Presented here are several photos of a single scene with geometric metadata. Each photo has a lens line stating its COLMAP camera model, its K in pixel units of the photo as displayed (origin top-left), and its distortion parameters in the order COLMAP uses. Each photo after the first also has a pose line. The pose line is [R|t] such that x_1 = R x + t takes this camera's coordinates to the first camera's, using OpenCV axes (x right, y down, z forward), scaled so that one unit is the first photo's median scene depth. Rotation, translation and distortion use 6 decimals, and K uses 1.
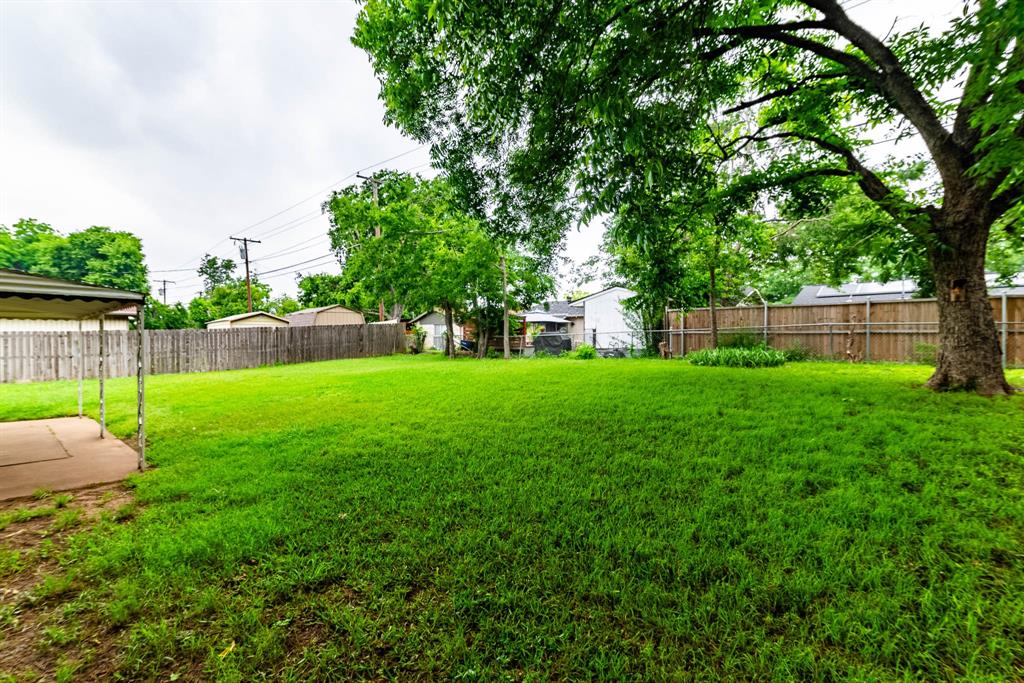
lens RADIAL K [[466.0, 0, 511.9], [0, 466.0, 339.5], [0, 0, 1]] dist [0.017300, -0.001340]
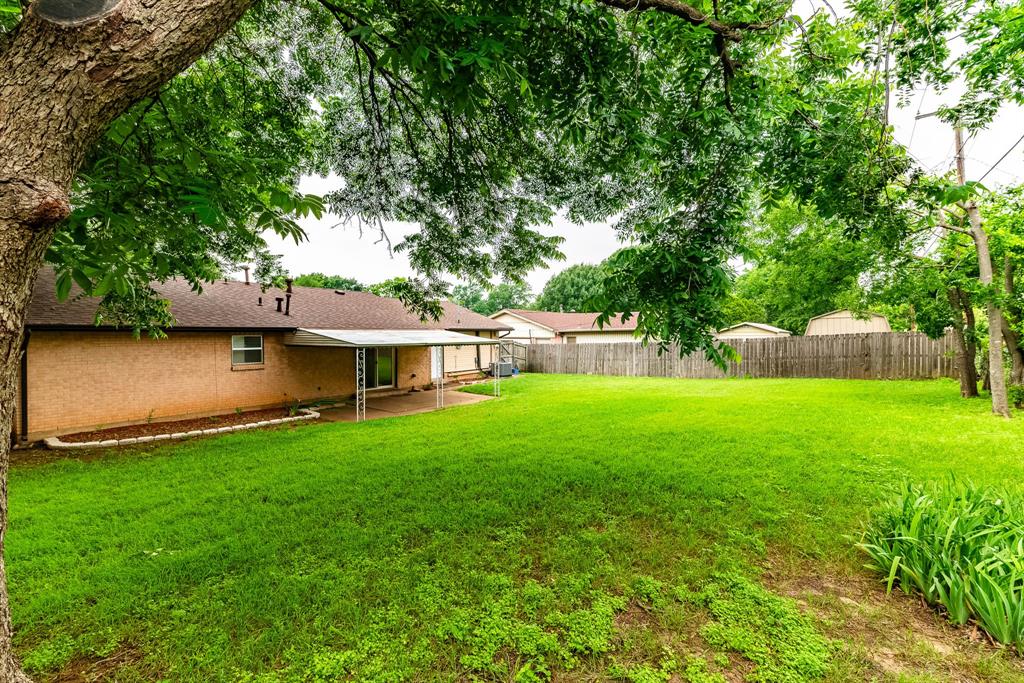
lens RADIAL K [[466.0, 0, 511.9], [0, 466.0, 339.2], [0, 0, 1]] dist [0.017300, -0.001340]
pose [[0.142553, 0.007170, -0.989761, 0.364483], [-0.005350, 0.999965, 0.006473, -0.027613], [0.989773, 0.004372, 0.142586, 0.358421]]
